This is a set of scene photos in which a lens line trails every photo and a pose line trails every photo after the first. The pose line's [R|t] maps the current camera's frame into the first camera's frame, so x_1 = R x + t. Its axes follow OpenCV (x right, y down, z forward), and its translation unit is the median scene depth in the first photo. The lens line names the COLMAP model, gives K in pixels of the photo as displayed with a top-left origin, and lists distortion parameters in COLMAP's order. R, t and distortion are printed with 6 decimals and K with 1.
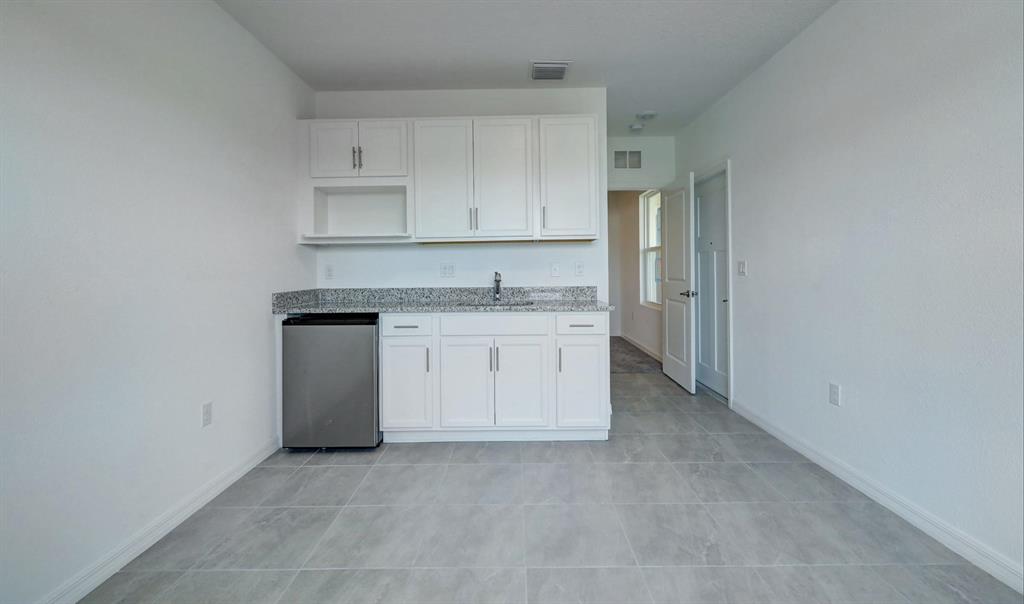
lens RADIAL K [[425.1, 0, 512.4], [0, 425.1, 269.5], [0, 0, 1]] dist [-0.002715, -0.000008]
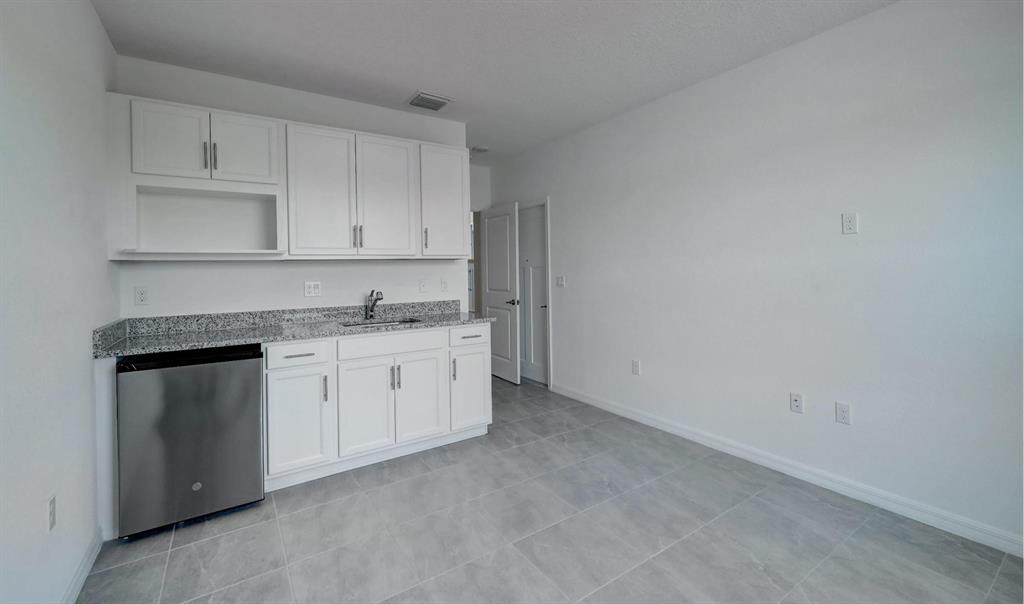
lens RADIAL K [[425.1, 0, 512.4], [0, 425.1, 269.5], [0, 0, 1]] dist [-0.002715, -0.000008]
pose [[0.827646, -0.002093, 0.561247, -0.366225], [0.008887, 0.999917, -0.009376, -0.033585], [-0.561180, 0.012748, 0.827595, -0.000910]]
